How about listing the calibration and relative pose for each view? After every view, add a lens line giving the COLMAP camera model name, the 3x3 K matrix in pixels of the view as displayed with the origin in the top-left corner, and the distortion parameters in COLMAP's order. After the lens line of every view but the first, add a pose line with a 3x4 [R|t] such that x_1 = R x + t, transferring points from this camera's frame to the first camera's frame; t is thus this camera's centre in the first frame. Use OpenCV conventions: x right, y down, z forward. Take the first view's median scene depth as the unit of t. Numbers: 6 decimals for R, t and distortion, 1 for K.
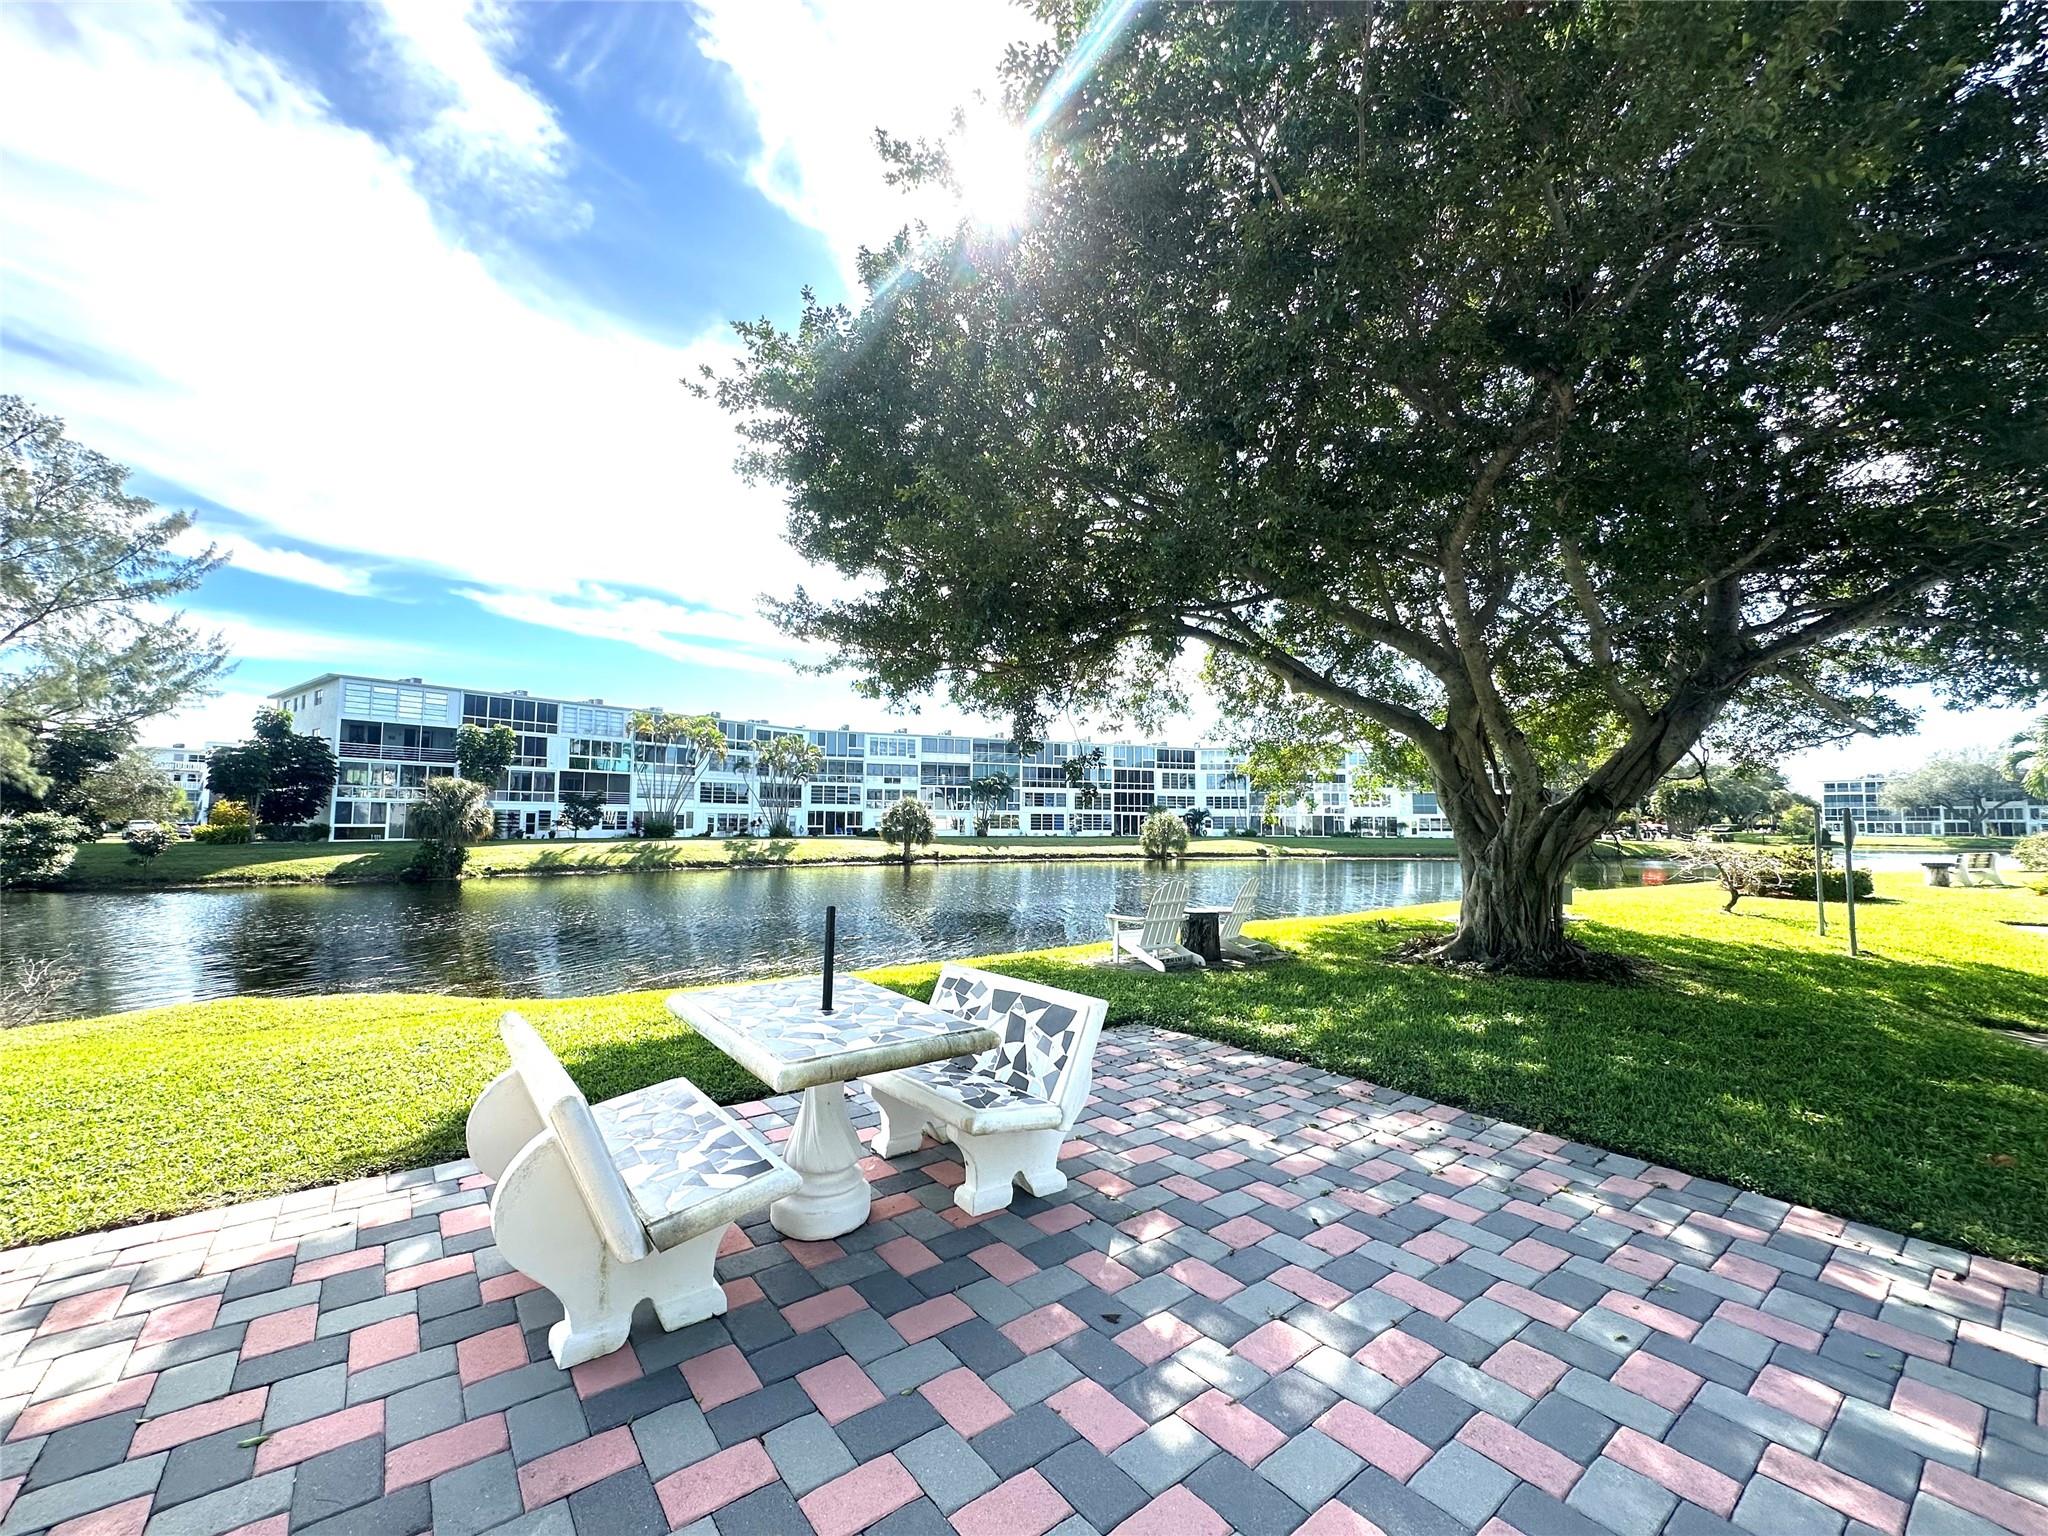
lens RADIAL K [[814.3, 0, 1027.6], [0, 814.3, 760.0], [0, 0, 1]] dist [0.000626, 0.000051]
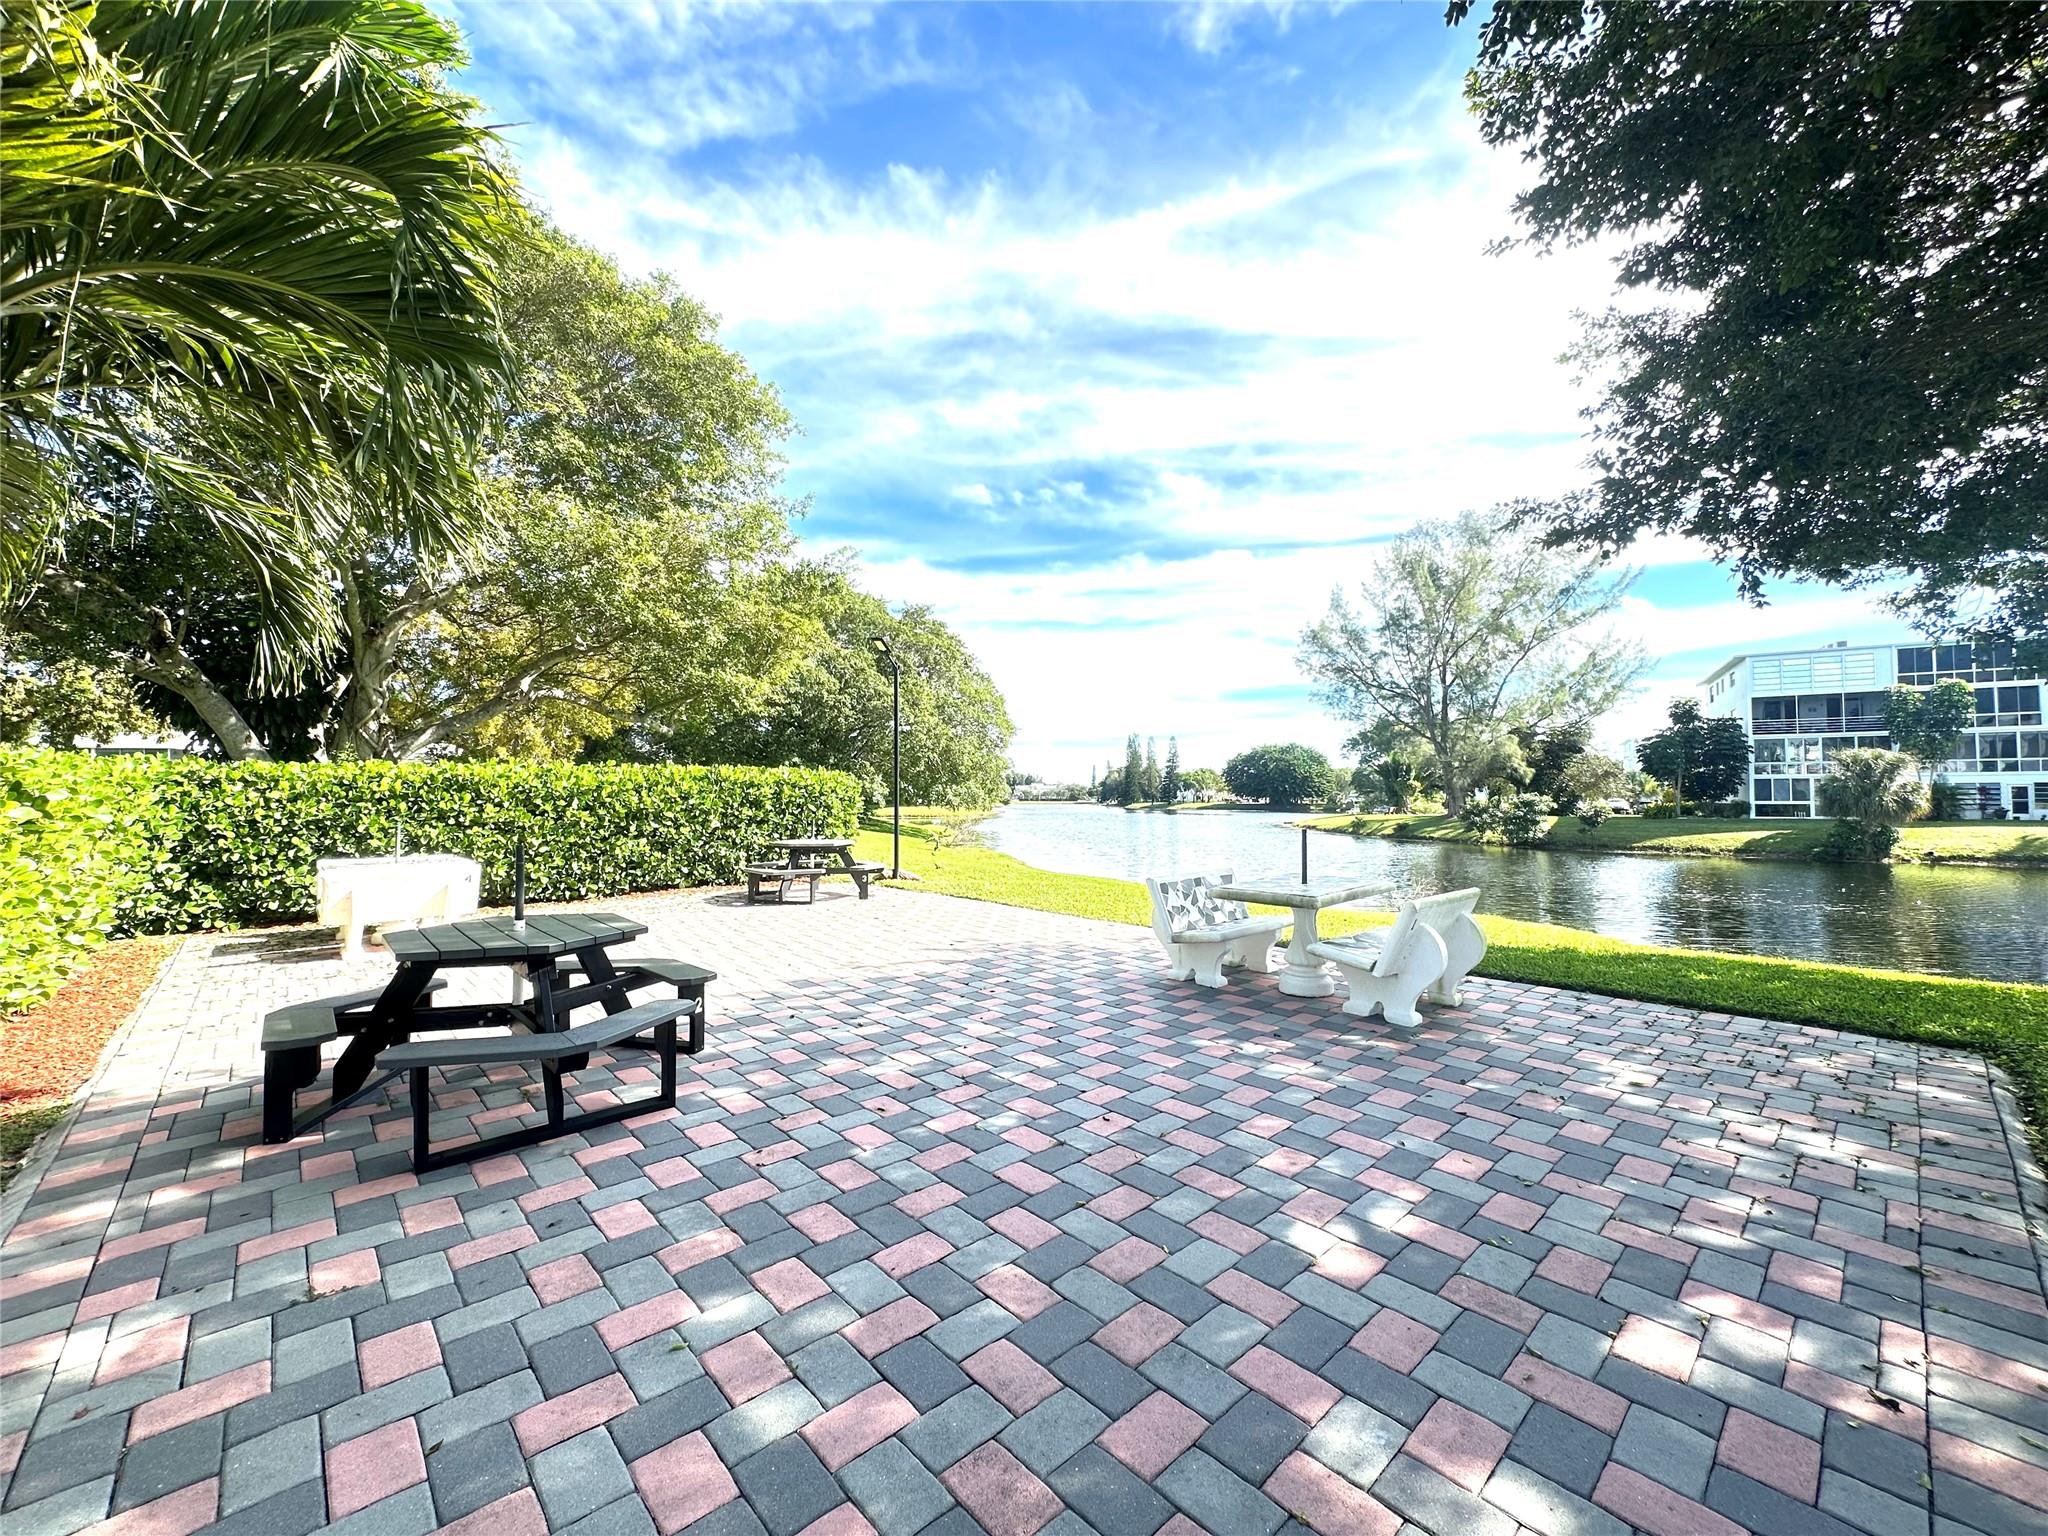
lens RADIAL K [[814.3, 0, 1027.2], [0, 814.3, 770.6], [0, 0, 1]] dist [0.000626, 0.000051]
pose [[0.082416, -0.040105, -0.995791, 0.115944], [0.078421, 0.996353, -0.033637, 0.004513], [0.993508, -0.075319, 0.085261, 0.016915]]
